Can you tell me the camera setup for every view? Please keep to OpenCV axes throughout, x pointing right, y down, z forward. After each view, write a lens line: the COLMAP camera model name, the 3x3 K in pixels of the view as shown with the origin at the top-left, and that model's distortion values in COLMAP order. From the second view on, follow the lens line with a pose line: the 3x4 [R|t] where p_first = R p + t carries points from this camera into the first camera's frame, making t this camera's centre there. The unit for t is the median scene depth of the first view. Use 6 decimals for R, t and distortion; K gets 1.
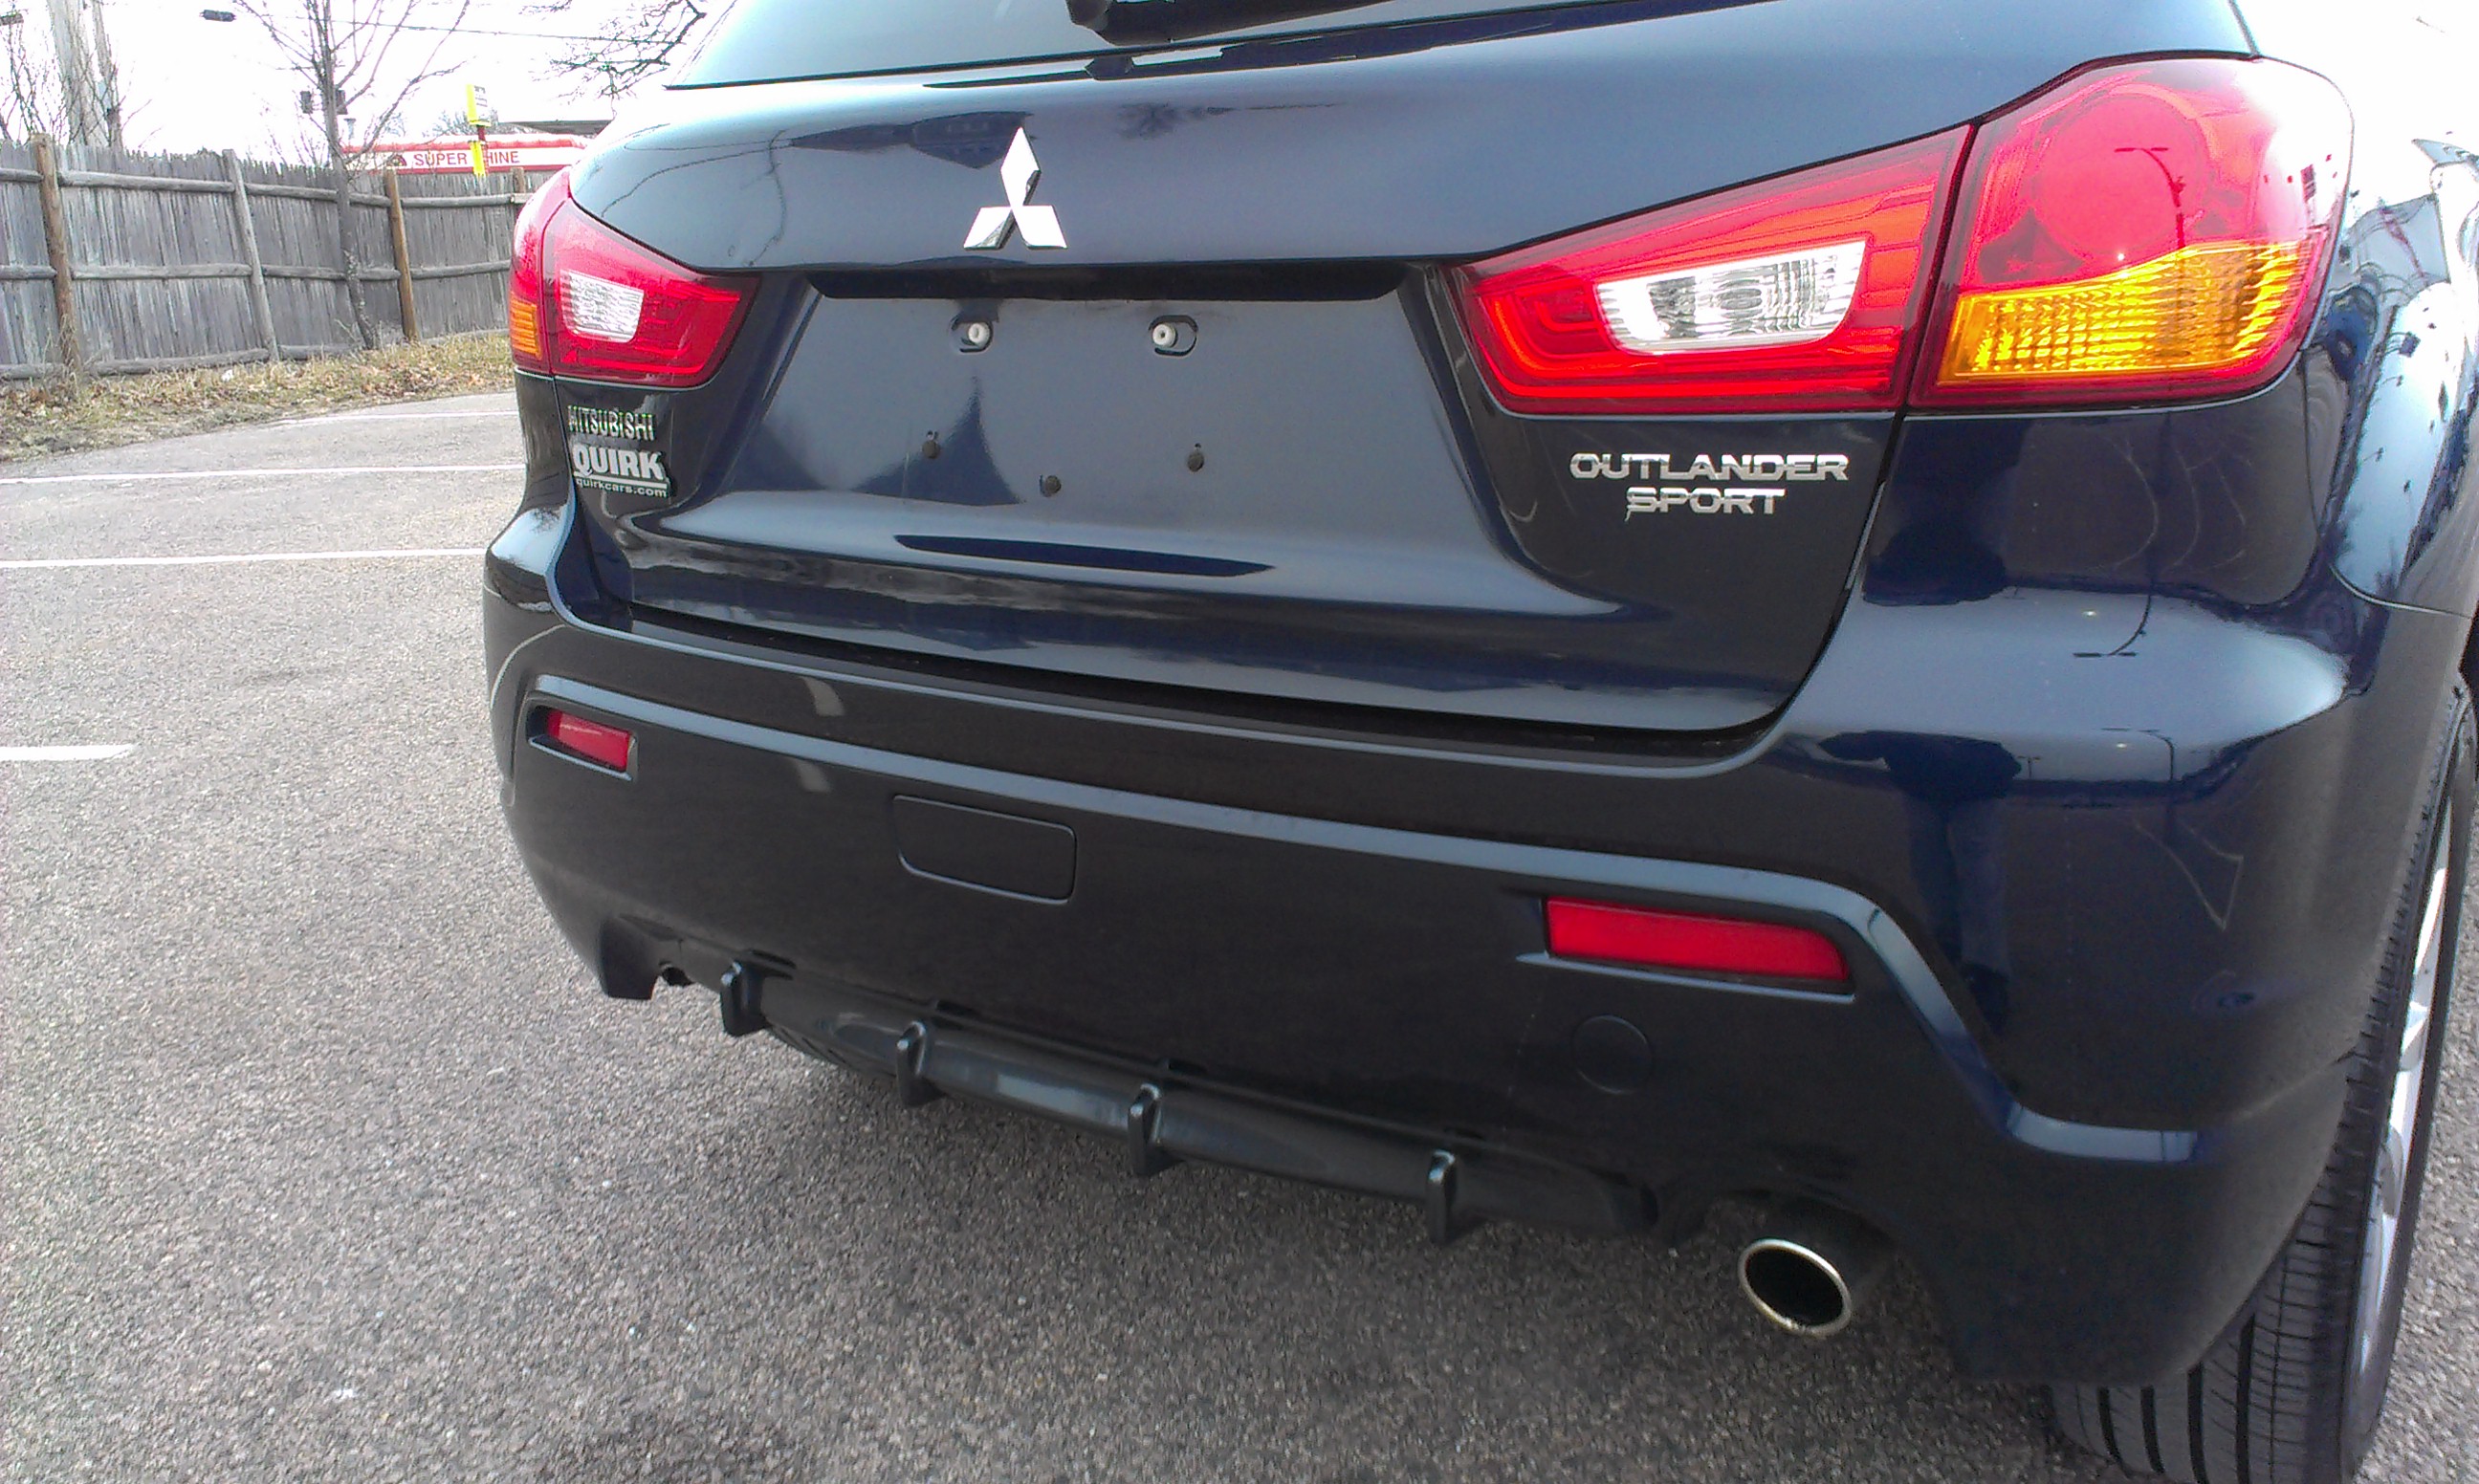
lens RADIAL K [[2104.0, 0, 1212.9], [0, 2104.0, 736.4], [0, 0, 1]] dist [0.071411, -0.094290]
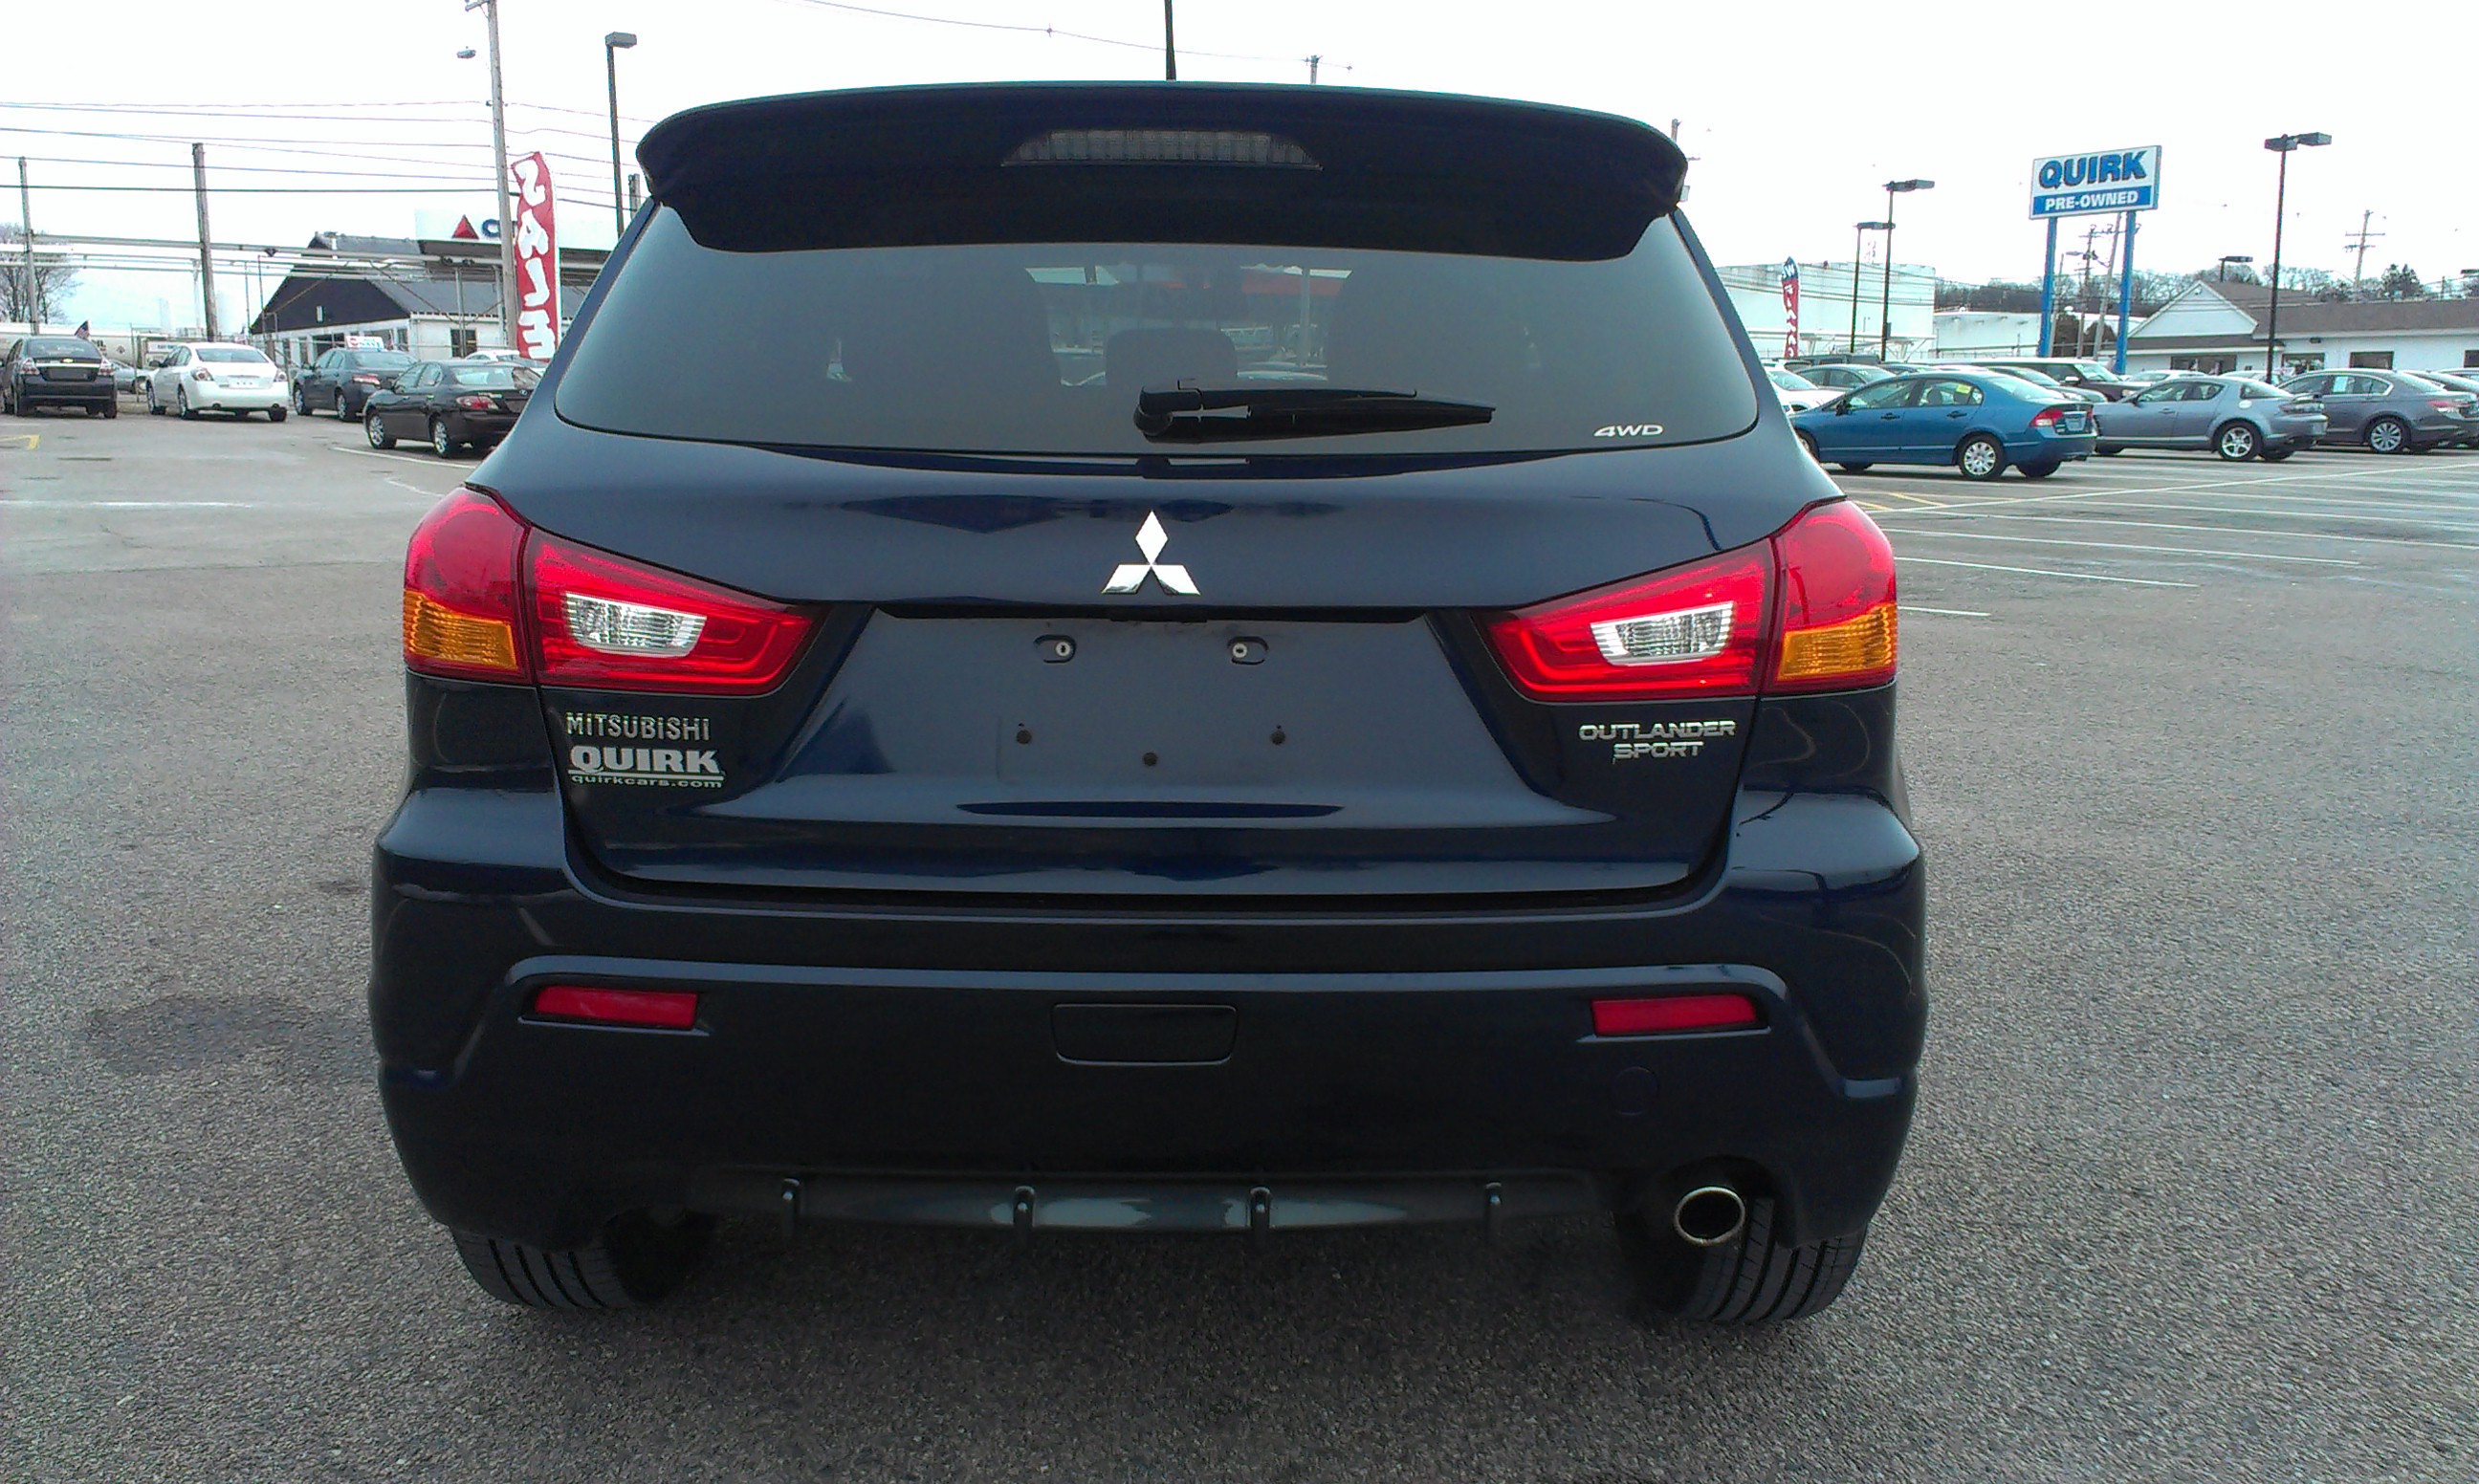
lens RADIAL K [[2104.0, 0, 1218.2], [0, 2104.0, 744.5], [0, 0, 1]] dist [0.071411, -0.094290]
pose [[0.804929, -0.064296, 0.589878, -0.854777], [0.107991, 0.993383, -0.039084, -0.072188], [-0.583462, 0.095162, 0.806546, -0.125494]]
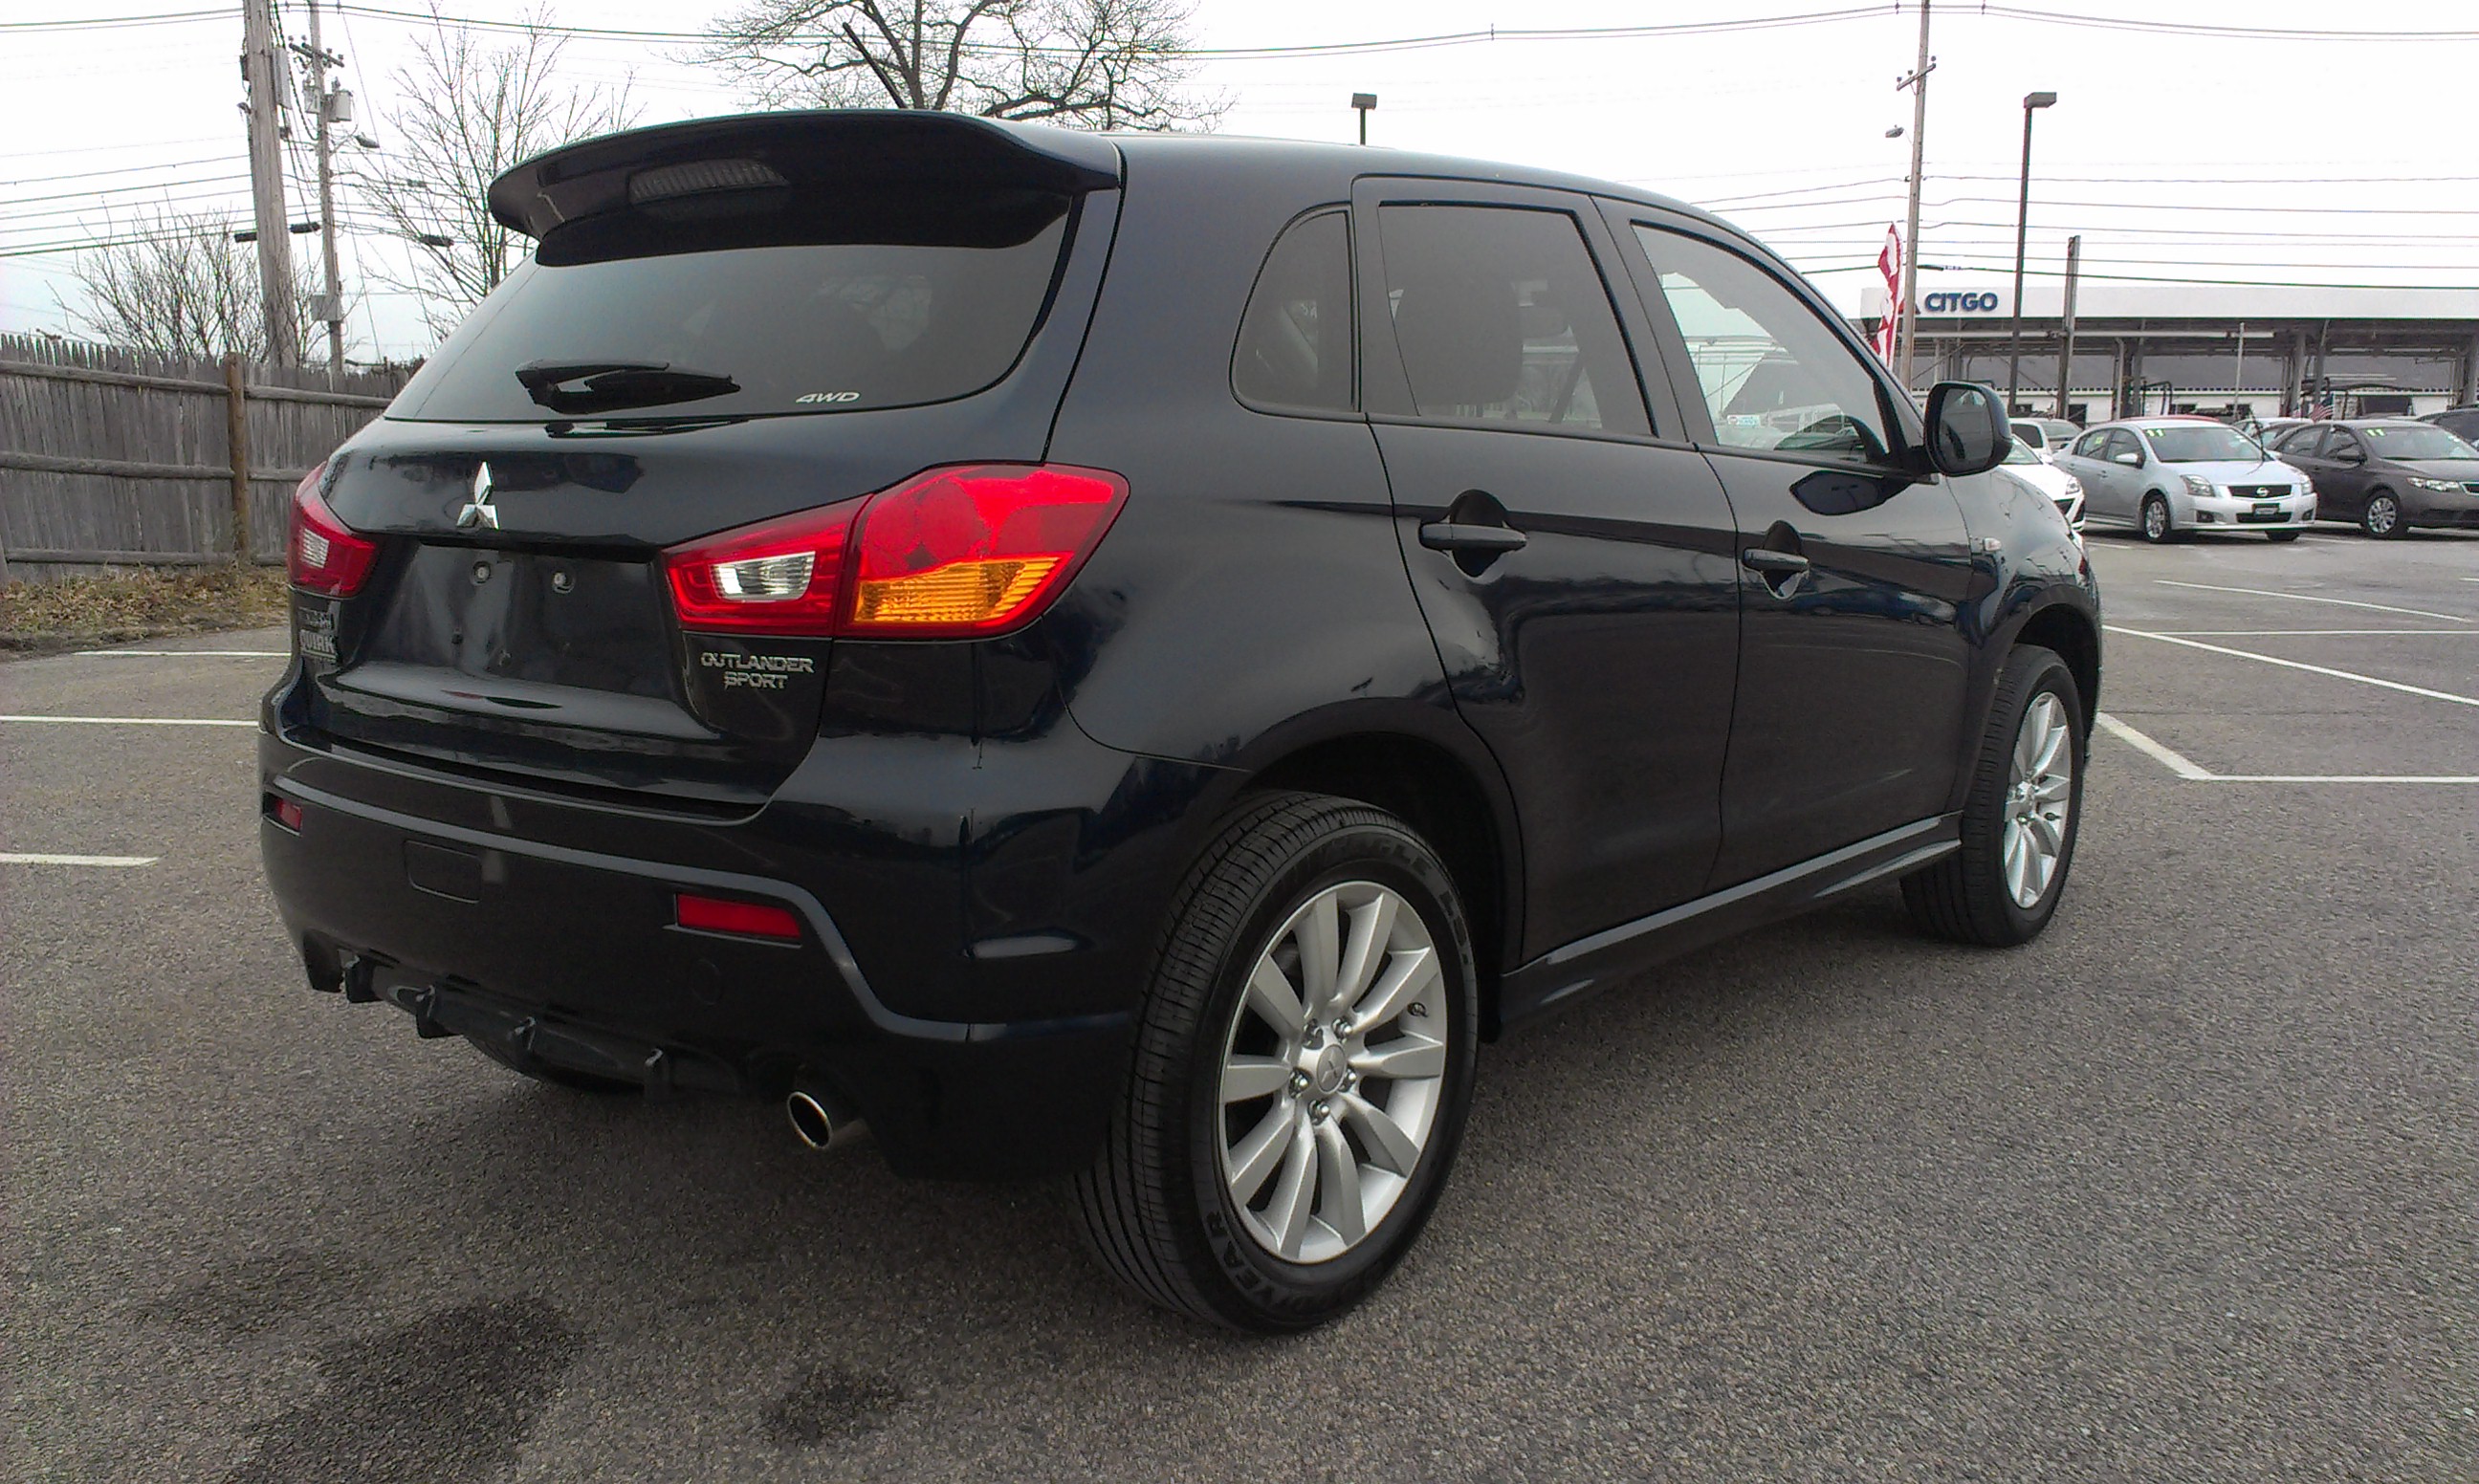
lens RADIAL K [[2104.0, 0, 1159.7], [0, 2104.0, 751.4], [0, 0, 1]] dist [0.071411, -0.094290]
pose [[0.994741, 0.044421, -0.092289, 0.625178], [-0.053065, 0.994211, -0.093429, 0.086917], [0.087604, 0.097835, 0.991339, -0.664584]]
